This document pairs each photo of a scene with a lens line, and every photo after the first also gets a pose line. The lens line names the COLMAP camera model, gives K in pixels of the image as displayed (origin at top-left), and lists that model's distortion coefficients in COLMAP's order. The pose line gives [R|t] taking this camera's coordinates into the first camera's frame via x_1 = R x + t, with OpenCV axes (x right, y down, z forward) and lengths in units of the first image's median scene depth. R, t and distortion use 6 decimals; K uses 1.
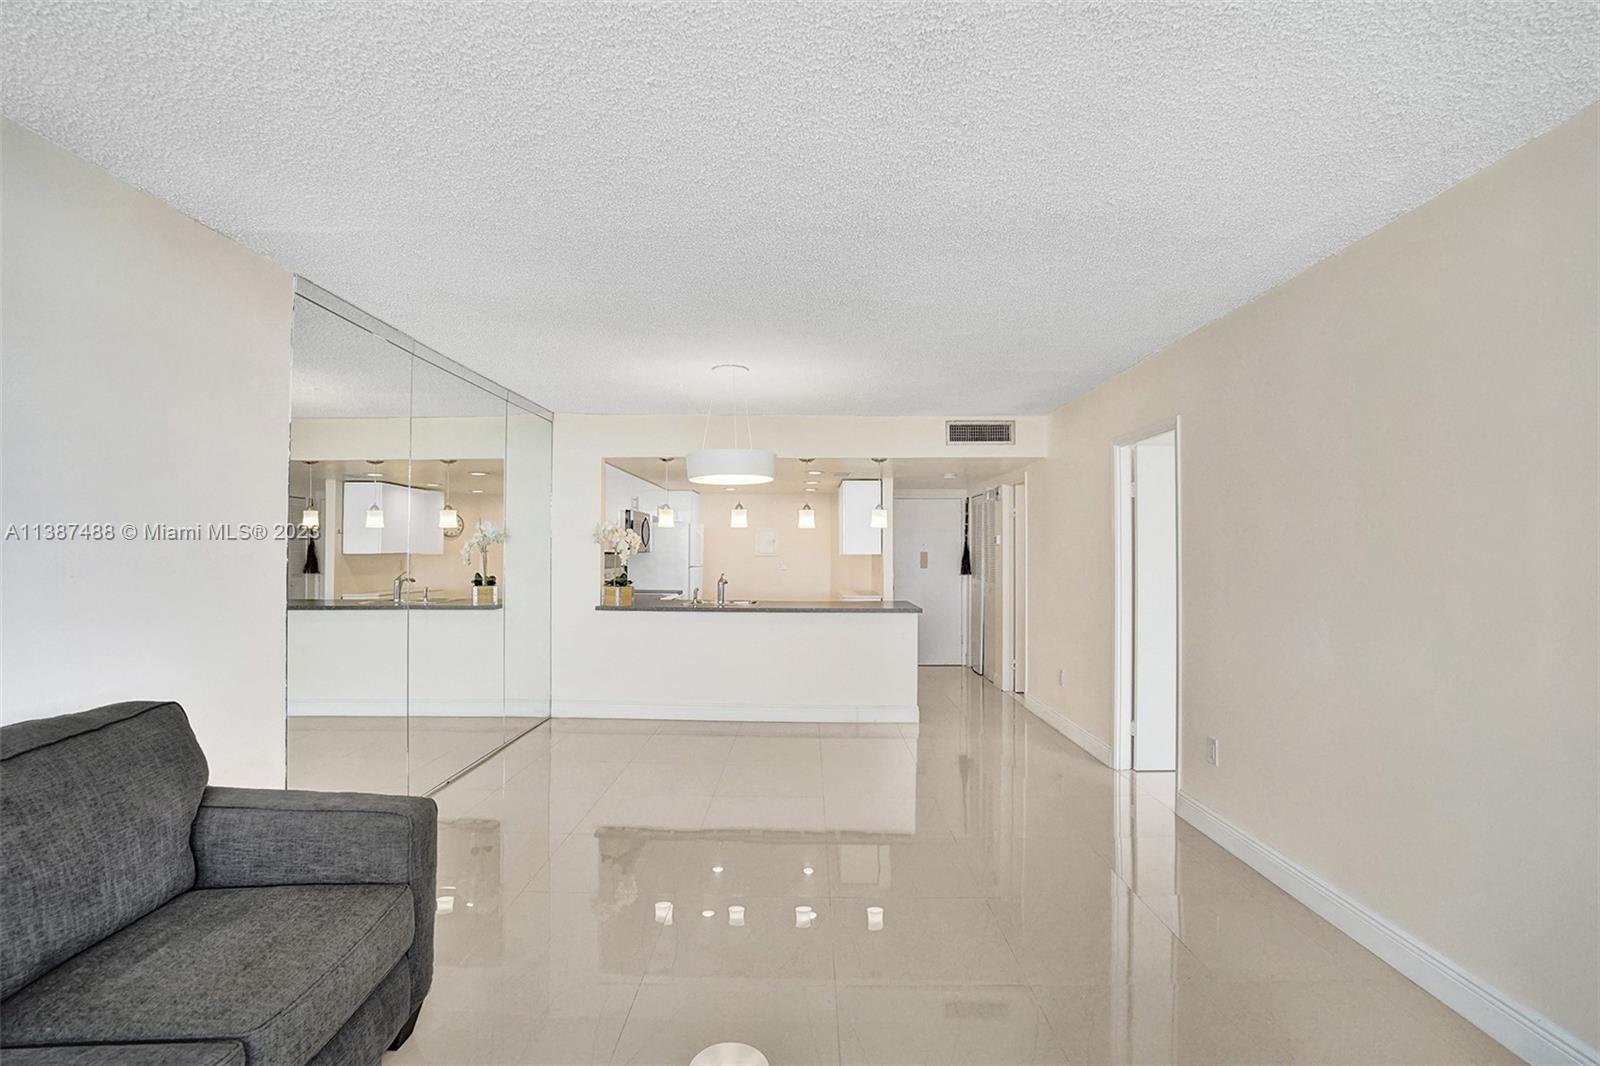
lens RADIAL K [[737.0, 0, 821.1], [0, 737.0, 551.3], [0, 0, 1]] dist [-0.033181, 0.000315]
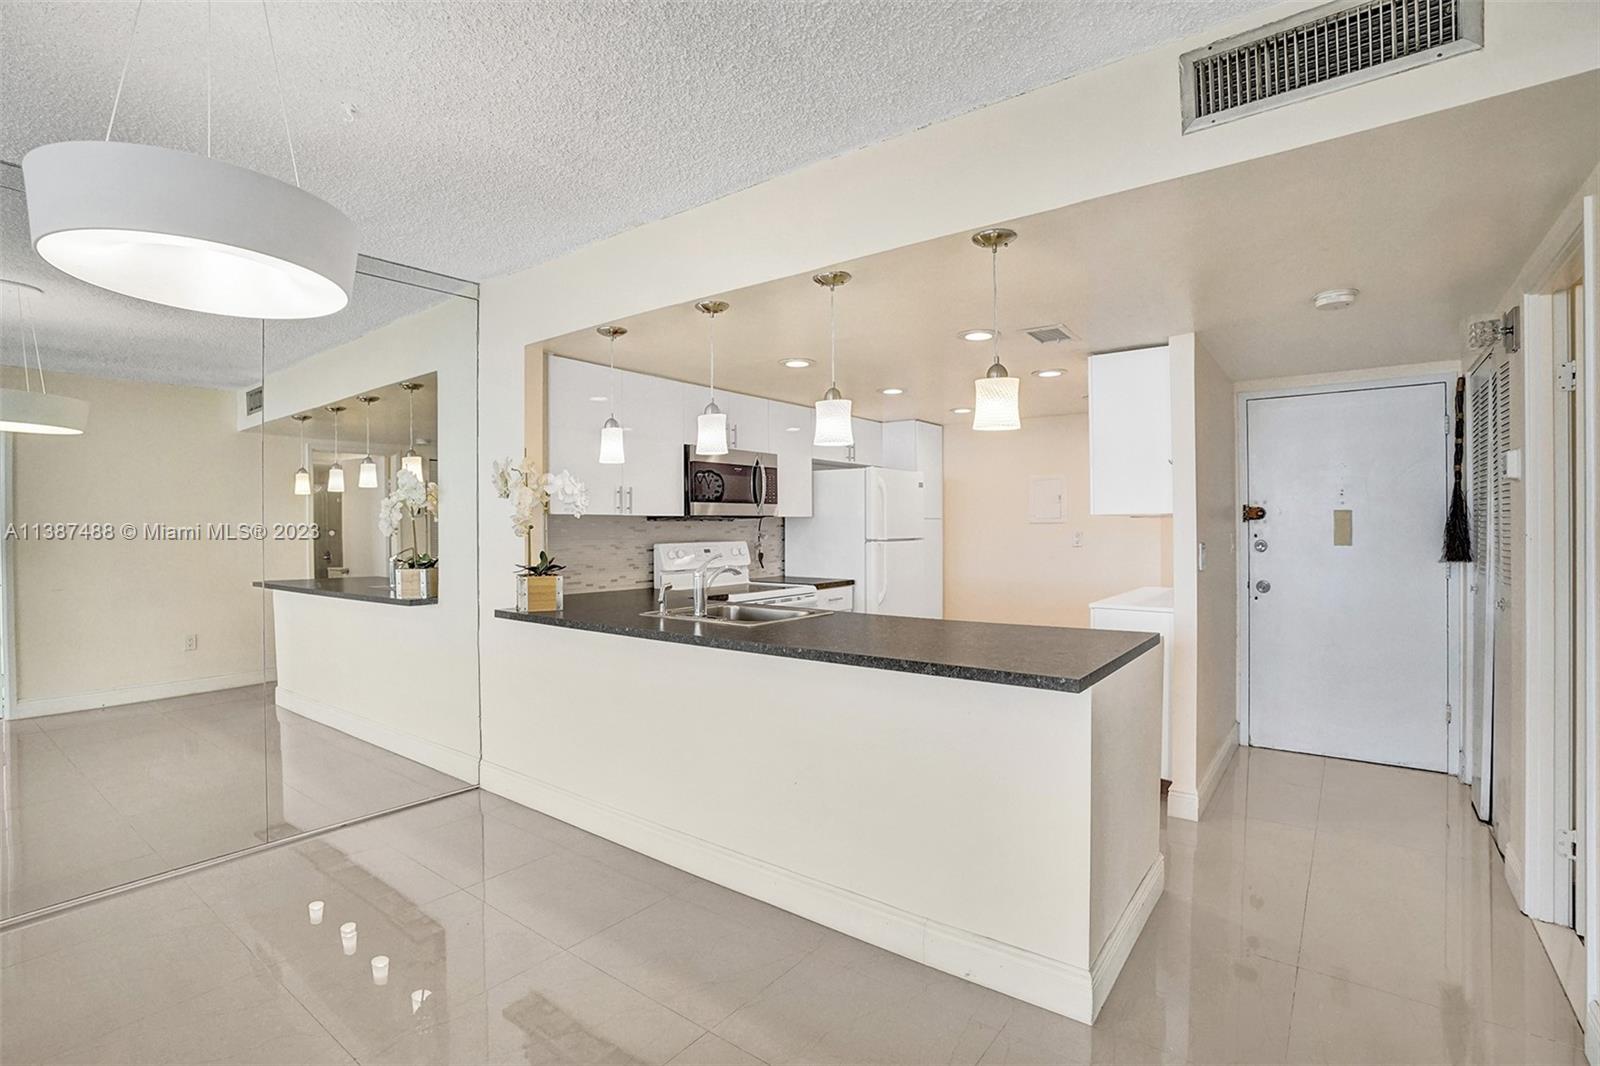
lens RADIAL K [[752.8, 0, 802.1], [0, 752.8, 542.8], [0, 0, 1]] dist [-0.073761, 0.029765]
pose [[0.801717, 0.005126, -0.597682, 0.213896], [0.009277, 0.999736, 0.021018, 0.013306], [0.597631, -0.022396, 0.801458, 0.665780]]
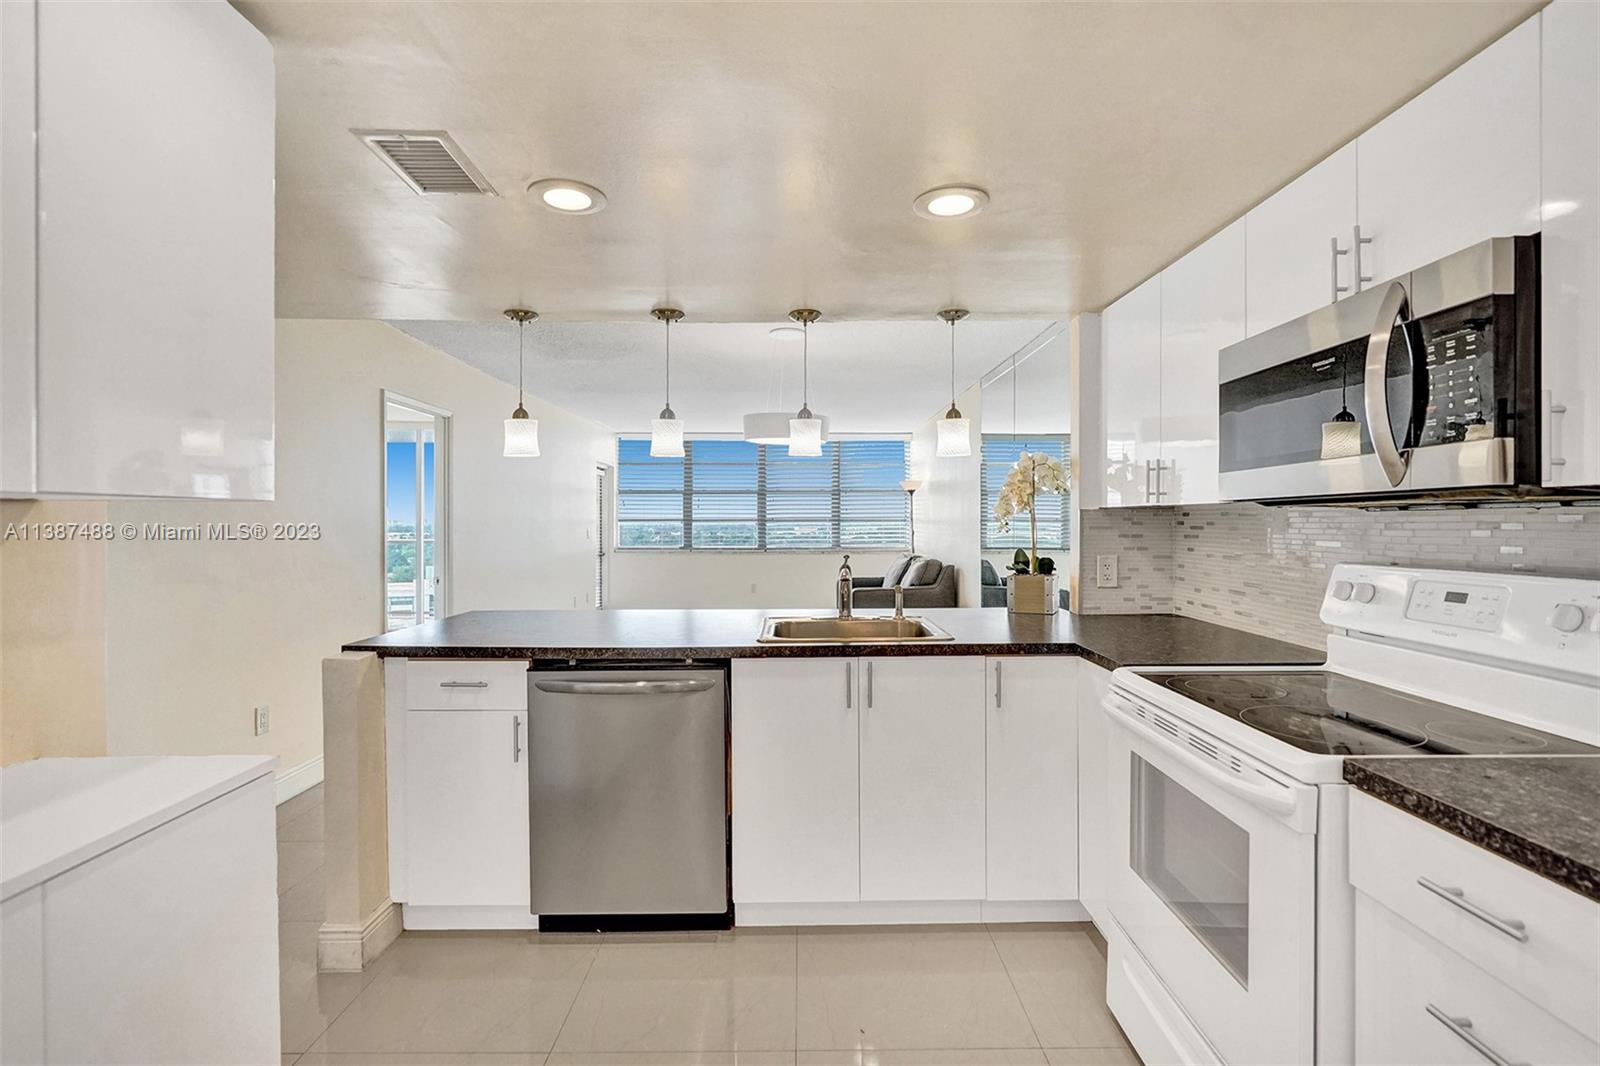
lens RADIAL K [[723.4, 0, 806.5], [0, 723.4, 525.6], [0, 0, 1]] dist [-0.003546, -0.000140]
pose [[-0.999910, -0.002655, -0.013163, -0.105518], [-0.002708, 0.999988, 0.004014, 0.011583], [0.013153, 0.004049, -0.999905, 1.496049]]
